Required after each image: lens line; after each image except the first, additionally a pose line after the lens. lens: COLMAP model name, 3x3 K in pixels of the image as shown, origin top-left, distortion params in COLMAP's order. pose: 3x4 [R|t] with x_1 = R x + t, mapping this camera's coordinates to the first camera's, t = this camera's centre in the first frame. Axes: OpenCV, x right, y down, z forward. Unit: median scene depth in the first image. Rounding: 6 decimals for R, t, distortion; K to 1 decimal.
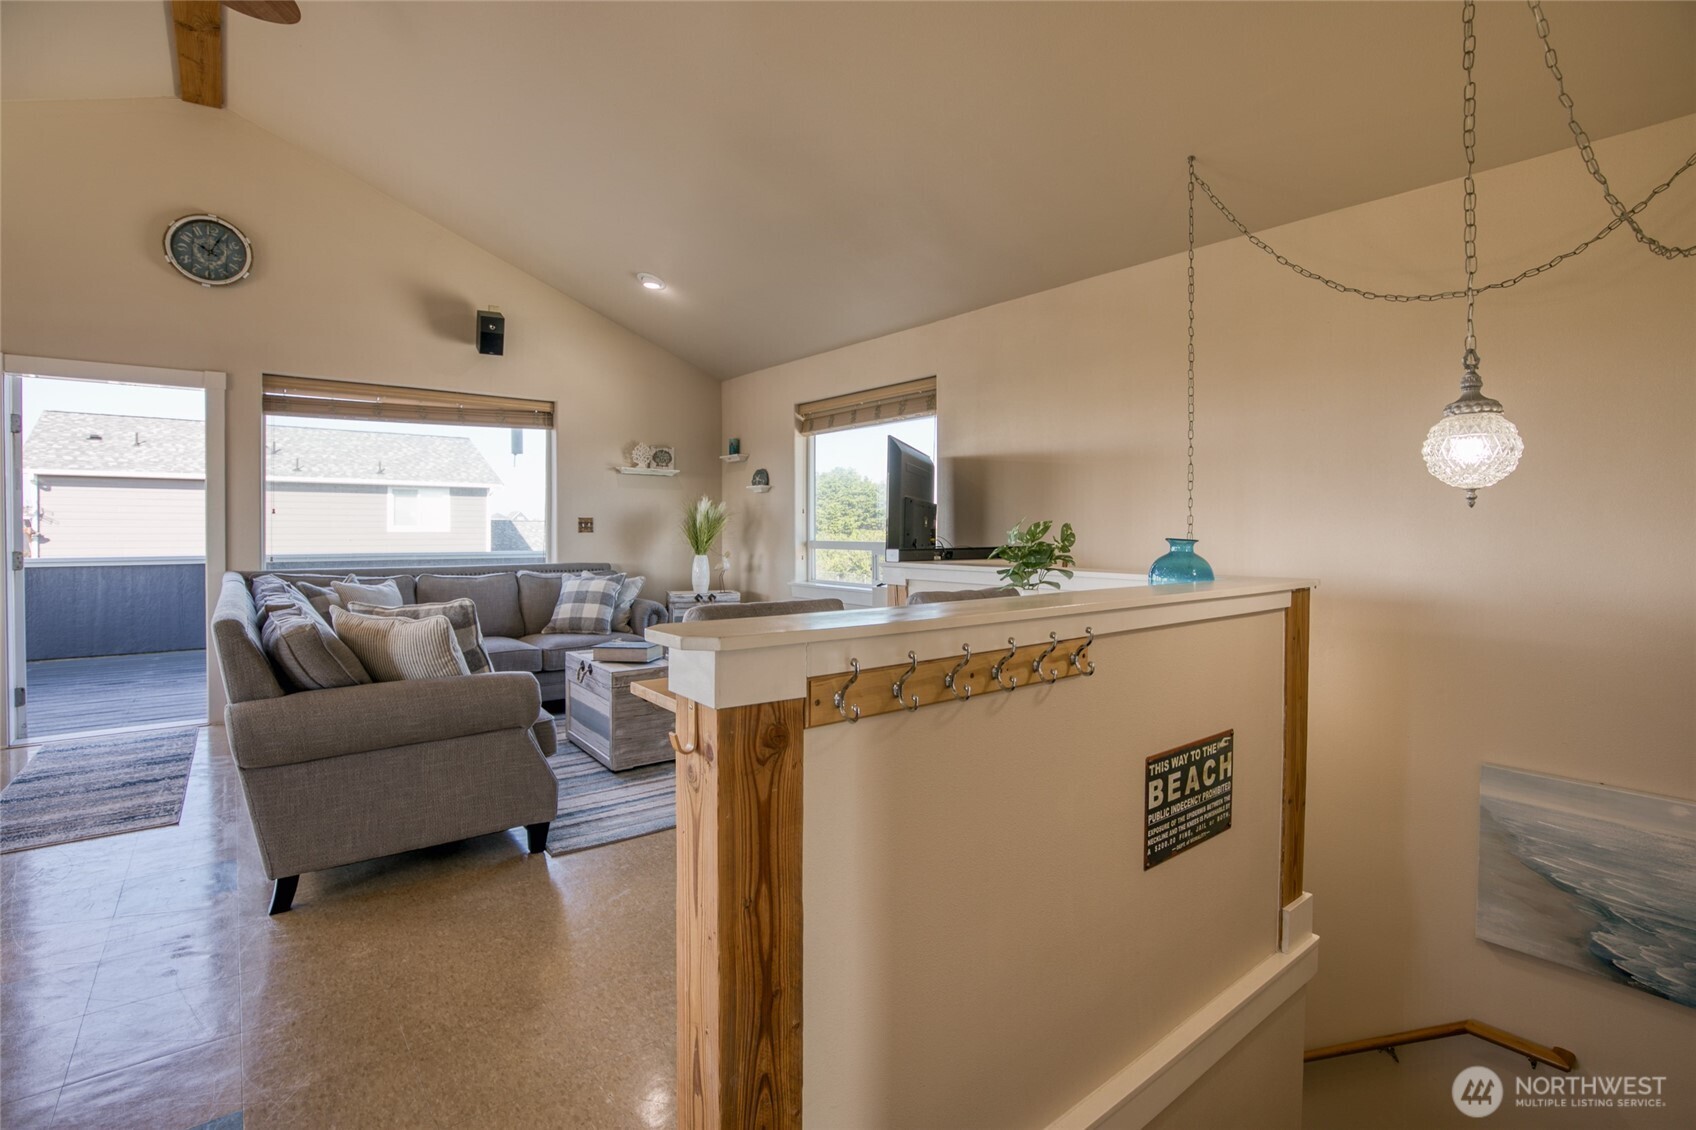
lens RADIAL K [[778.7, 0, 879.2], [0, 778.7, 532.6], [0, 0, 1]] dist [-0.022536, 0.000280]
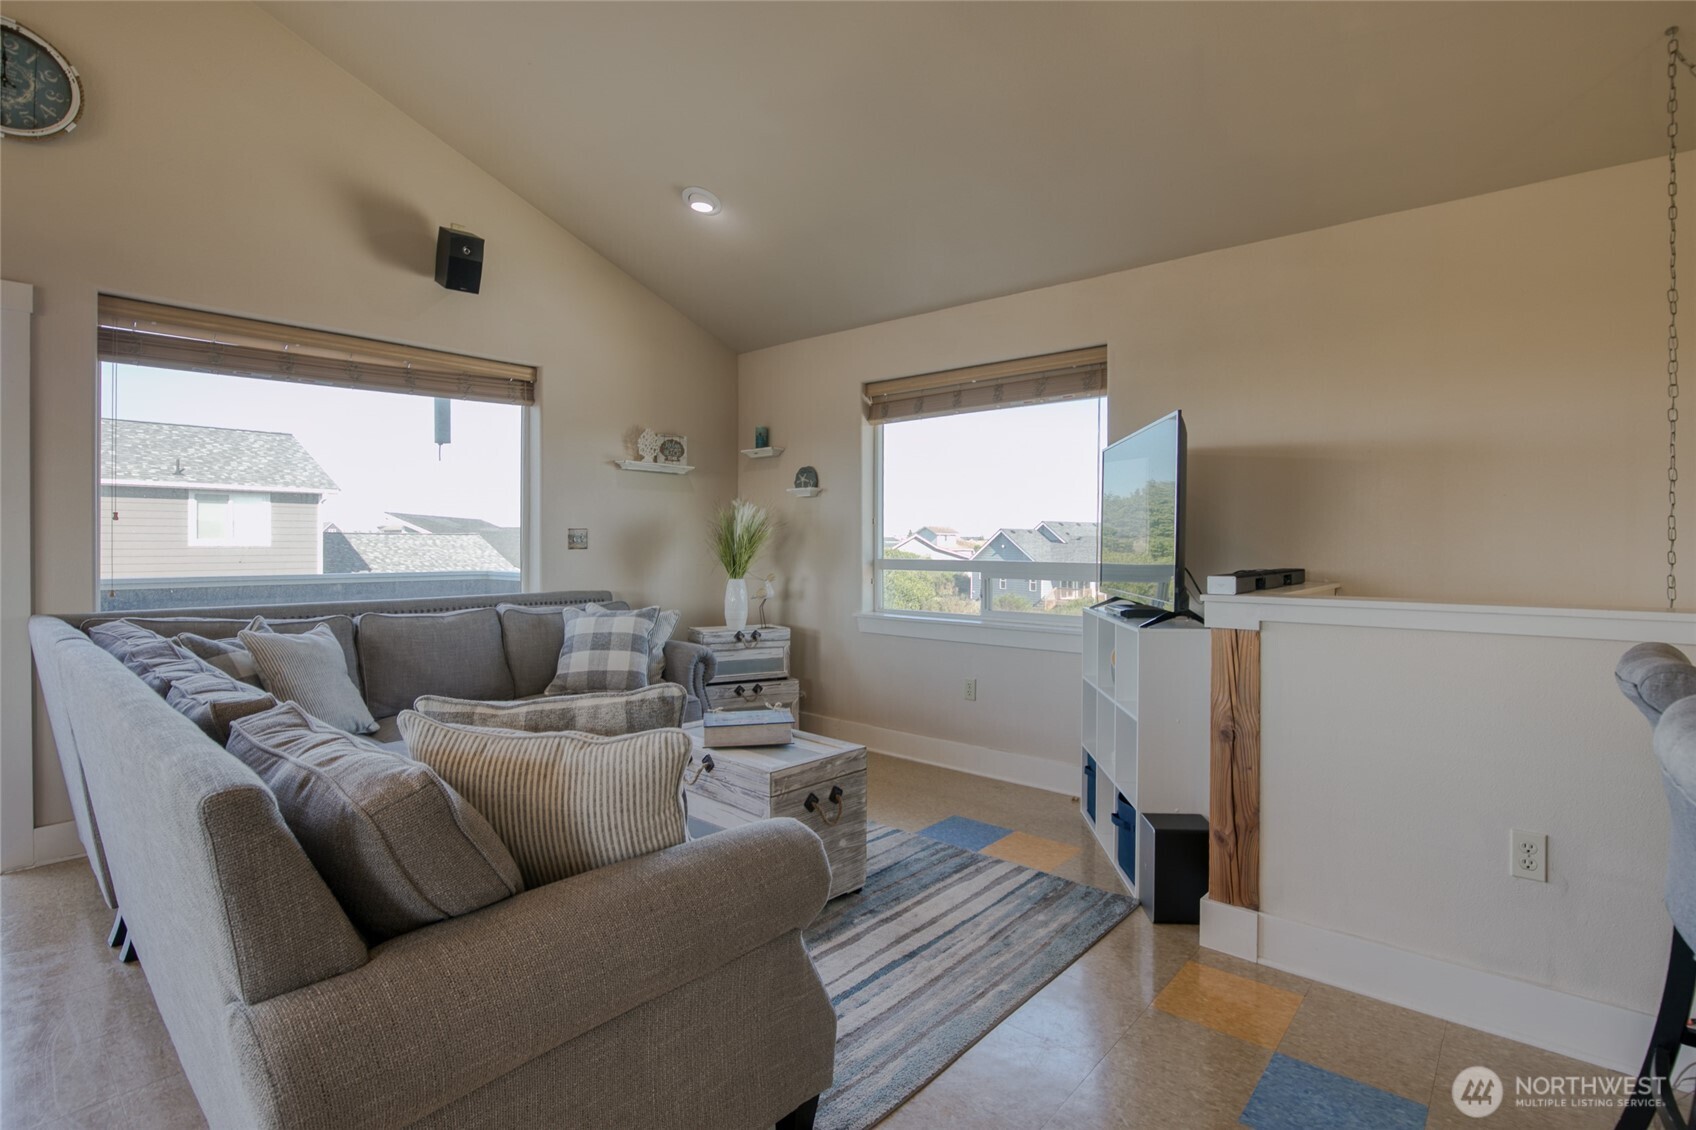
lens RADIAL K [[799.9, 0, 872.4], [0, 799.9, 543.5], [0, 0, 1]] dist [-0.031806, 0.007622]
pose [[0.985039, -0.000015, 0.172332, -0.250343], [0.000645, 0.999993, -0.003599, -0.002630], [-0.172331, 0.003657, 0.985032, 0.231304]]
